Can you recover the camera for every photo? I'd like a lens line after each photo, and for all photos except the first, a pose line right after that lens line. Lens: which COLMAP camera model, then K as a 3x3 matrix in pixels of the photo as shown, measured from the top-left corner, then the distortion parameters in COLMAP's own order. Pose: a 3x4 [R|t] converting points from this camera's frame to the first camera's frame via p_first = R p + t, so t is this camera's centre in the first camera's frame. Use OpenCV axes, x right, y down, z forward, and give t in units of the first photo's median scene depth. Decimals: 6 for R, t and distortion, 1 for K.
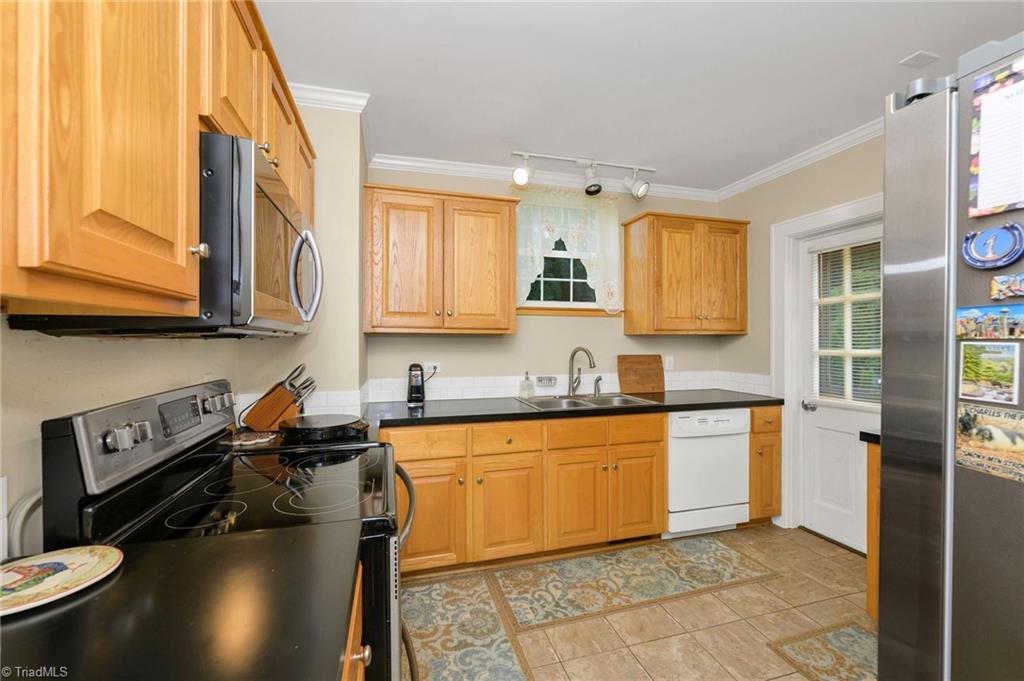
lens RADIAL K [[412.0, 0, 511.4], [0, 412.0, 340.8], [0, 0, 1]] dist [-0.001741, 0.000256]
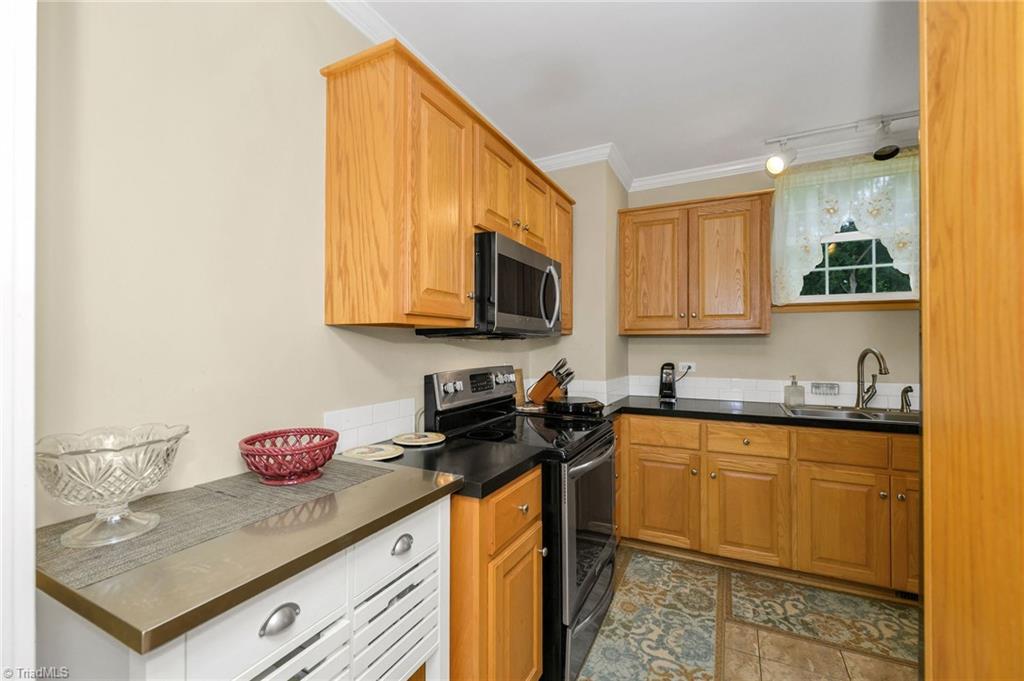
lens RADIAL K [[443.1, 0, 510.5], [0, 443.1, 341.5], [0, 0, 1]] dist [0.003305, -0.000249]
pose [[0.726060, -0.004624, -0.687616, 0.318871], [-0.000243, 0.999976, -0.006981, 0.009207], [0.687631, 0.005236, 0.726041, -0.161356]]
